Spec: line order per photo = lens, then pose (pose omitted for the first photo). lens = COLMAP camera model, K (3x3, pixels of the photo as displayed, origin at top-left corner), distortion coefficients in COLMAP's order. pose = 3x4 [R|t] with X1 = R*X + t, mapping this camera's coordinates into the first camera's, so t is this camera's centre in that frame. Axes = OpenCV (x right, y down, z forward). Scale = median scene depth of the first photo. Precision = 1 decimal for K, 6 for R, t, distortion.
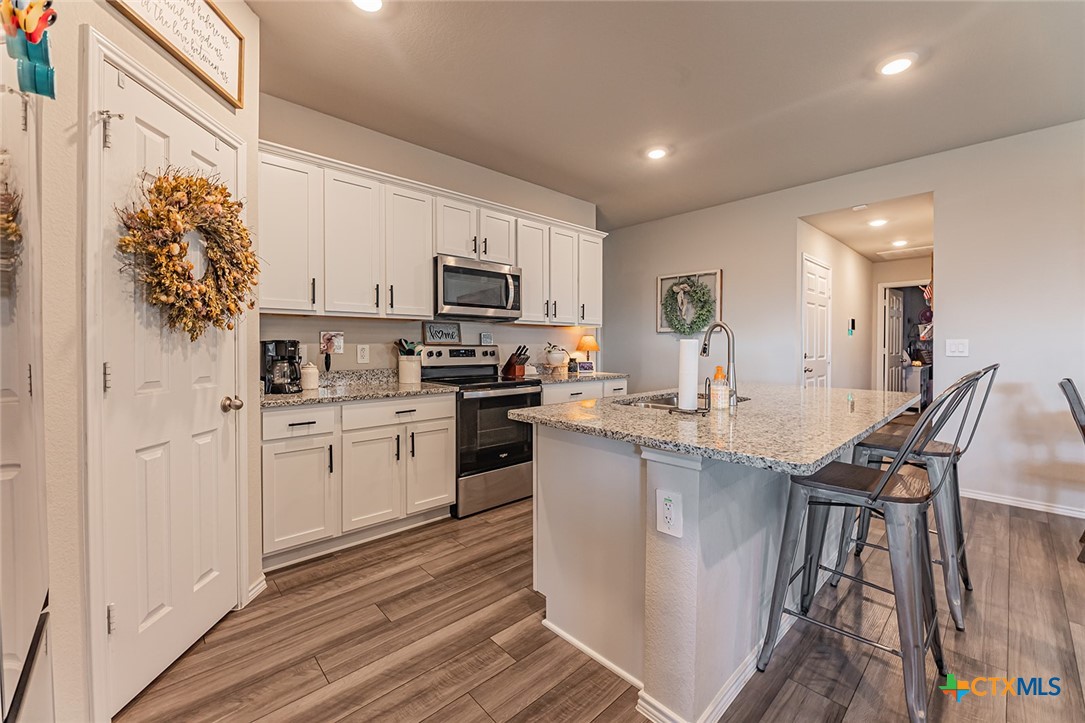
lens RADIAL K [[434.7, 0, 537.7], [0, 434.7, 350.0], [0, 0, 1]] dist [0.003311, -0.004483]
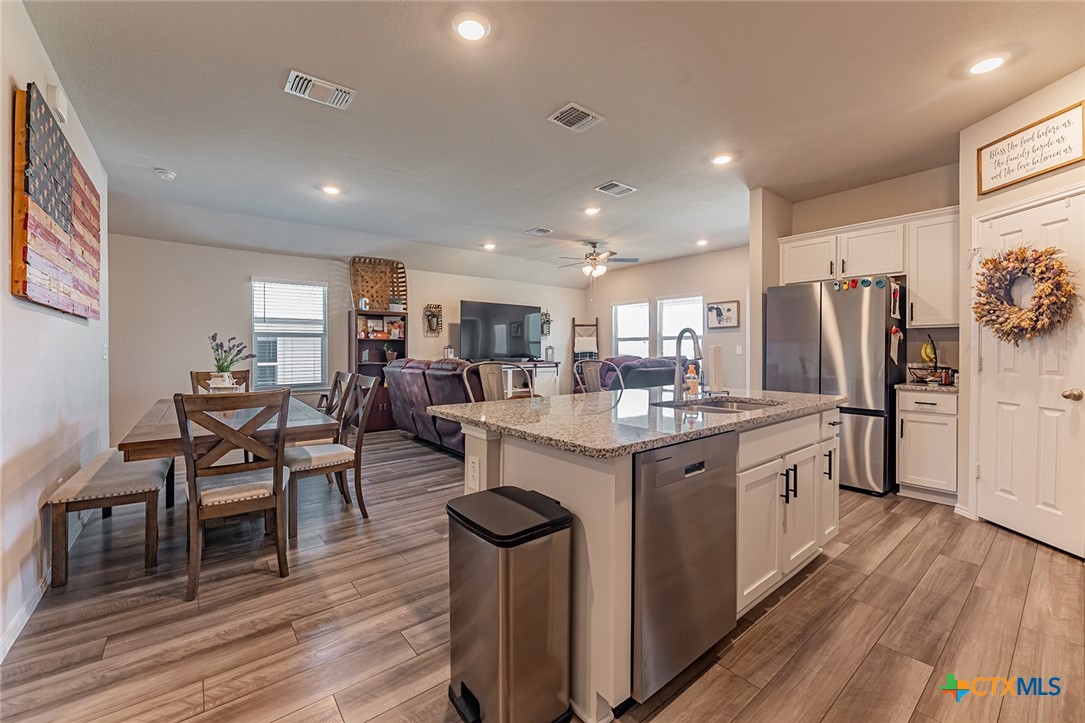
lens RADIAL K [[437.2, 0, 537.0], [0, 437.2, 351.7], [0, 0, 1]] dist [0.000018, -0.003430]
pose [[-0.997955, -0.000661, 0.063914, 0.549450], [0.000483, 0.999840, 0.017882, -0.019105], [-0.063915, 0.017876, -0.997795, 1.615743]]
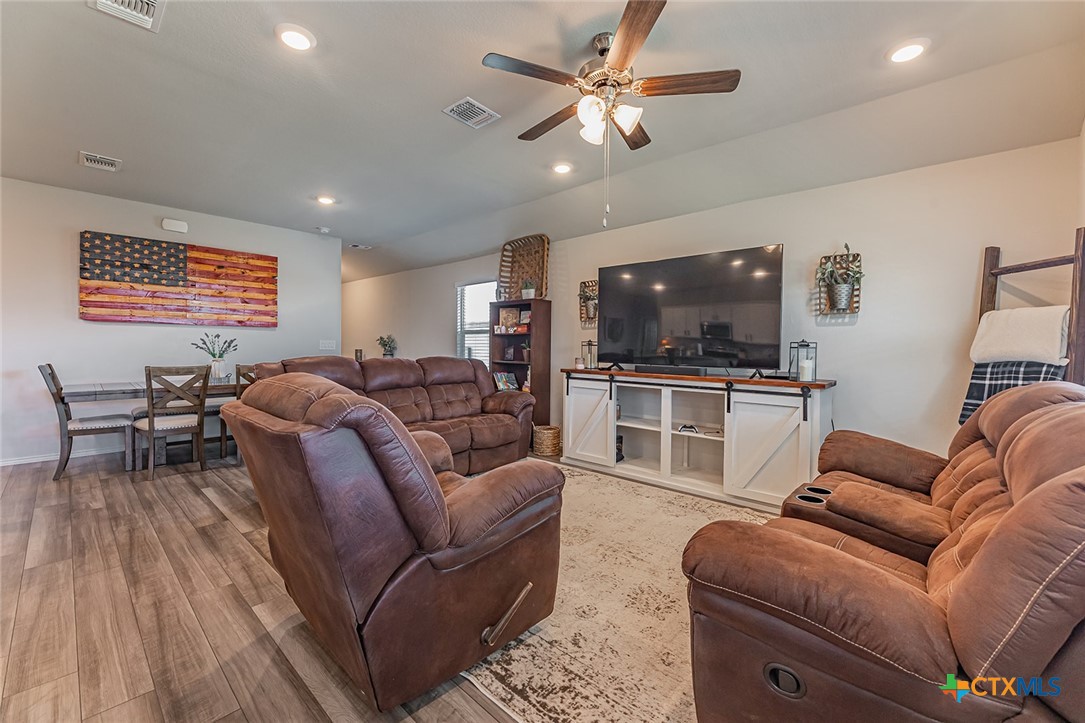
lens RADIAL K [[436.5, 0, 545.2], [0, 436.5, 349.8], [0, 0, 1]] dist [0.001569, -0.000066]
pose [[-0.095590, -0.011326, 0.995356, -0.390387], [0.003434, 0.999926, 0.011708, 0.004384], [-0.995415, 0.004537, -0.095544, -0.516870]]
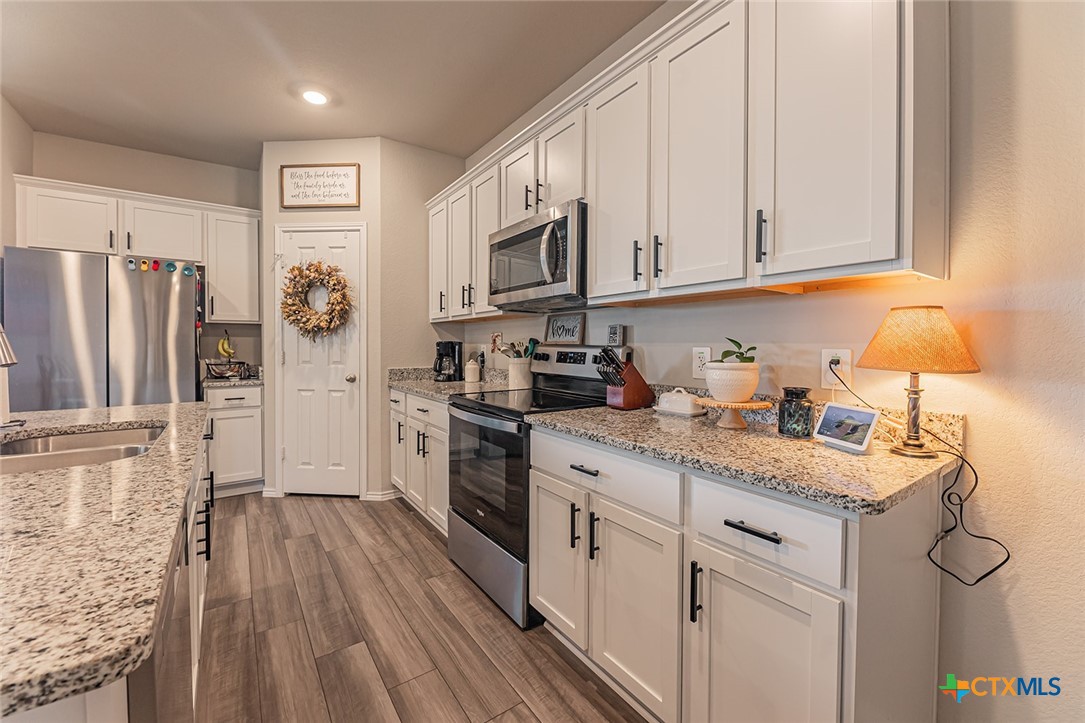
lens RADIAL K [[434.7, 0, 537.7], [0, 434.7, 350.0], [0, 0, 1]] dist [0.003311, -0.004483]
pose [[-0.126915, 0.012723, -0.991832, 0.639424], [-0.012756, 0.999814, 0.014458, -0.016959], [0.991832, 0.014487, -0.126729, 1.330590]]
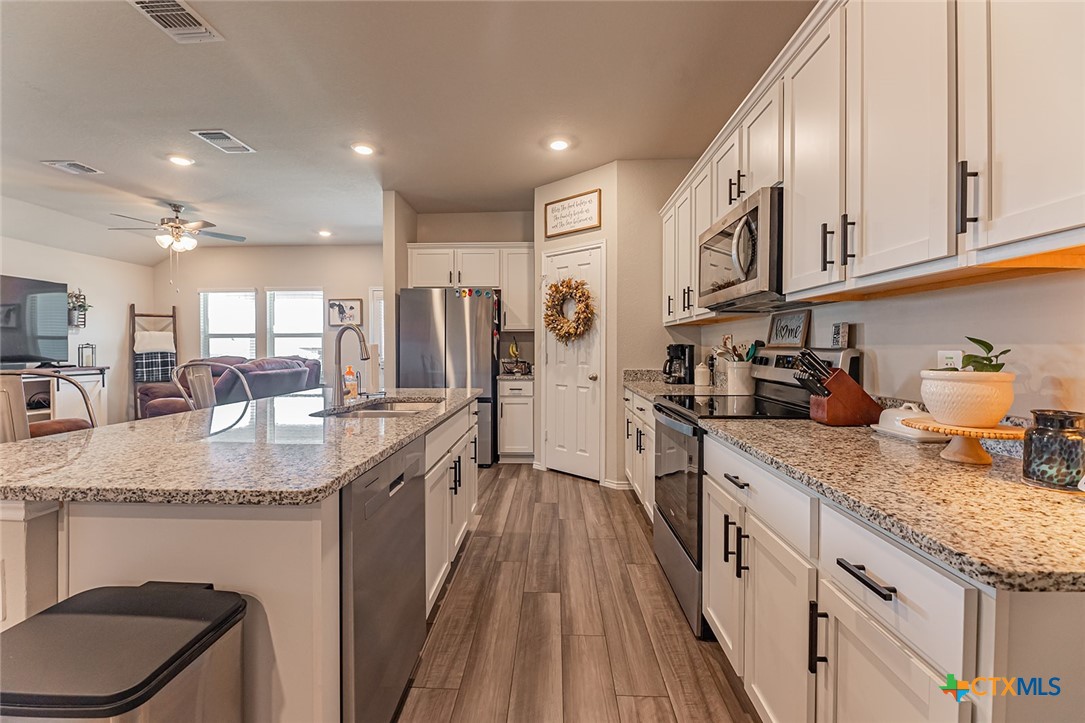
lens RADIAL K [[434.7, 0, 537.7], [0, 434.7, 350.0], [0, 0, 1]] dist [0.003311, -0.004483]
pose [[-0.701427, 0.004291, -0.712728, 0.619469], [-0.007914, 0.999873, 0.013807, -0.018232], [0.712697, 0.015325, -0.701305, 1.505277]]
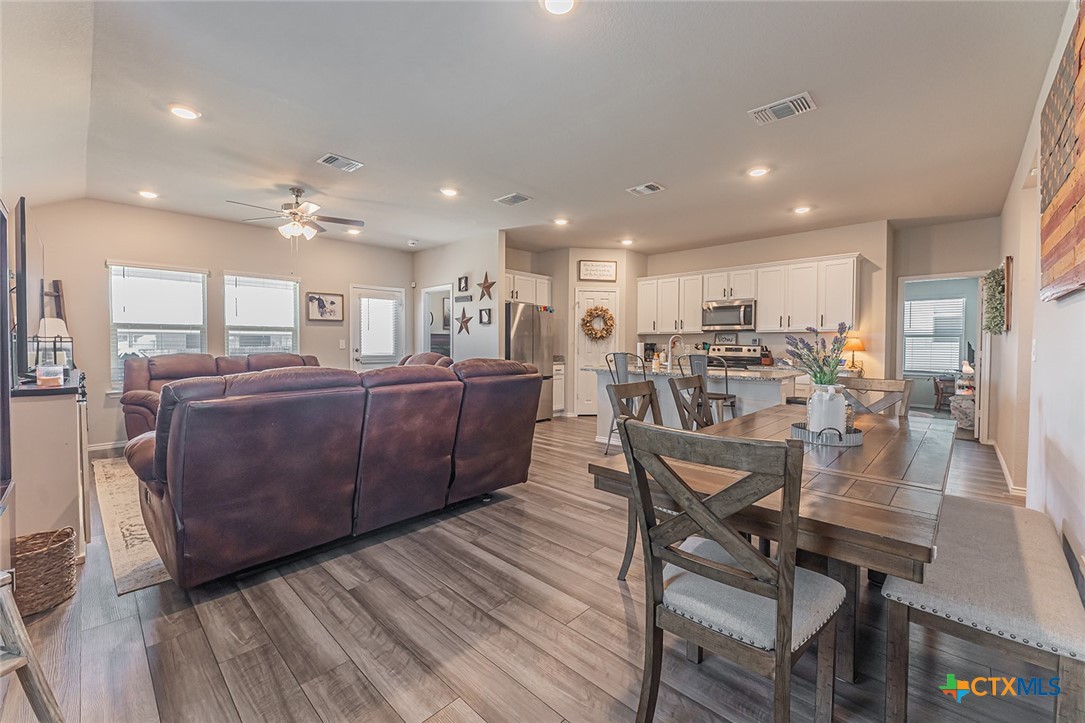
lens RADIAL K [[430.5, 0, 543.4], [0, 430.5, 349.0], [0, 0, 1]] dist [0.001790, -0.003833]
pose [[0.073523, 0.011493, -0.997227, 2.032577], [-0.016452, 0.999812, 0.010309, -0.001616], [0.997158, 0.015648, 0.073698, 0.083316]]
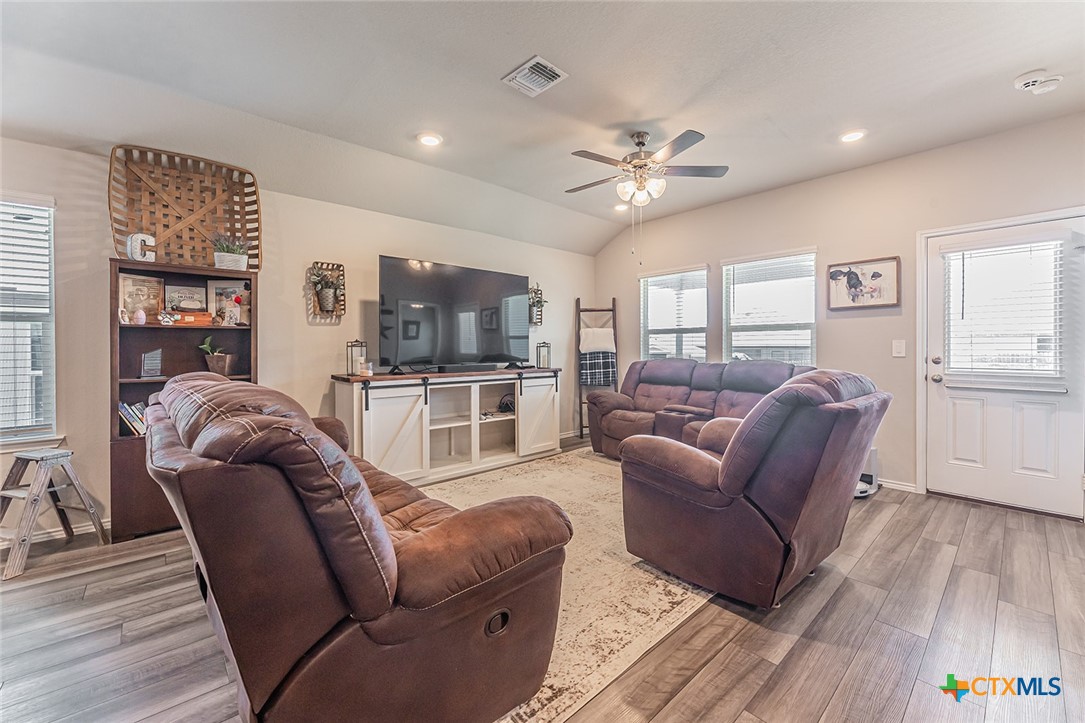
lens RADIAL K [[434.7, 0, 537.7], [0, 434.7, 350.0], [0, 0, 1]] dist [0.003311, -0.004483]
pose [[-0.999942, 0.001084, 0.010721, 0.654341], [0.001304, 0.999789, 0.020488, -0.008387], [-0.010696, 0.020501, -0.999733, 0.455352]]
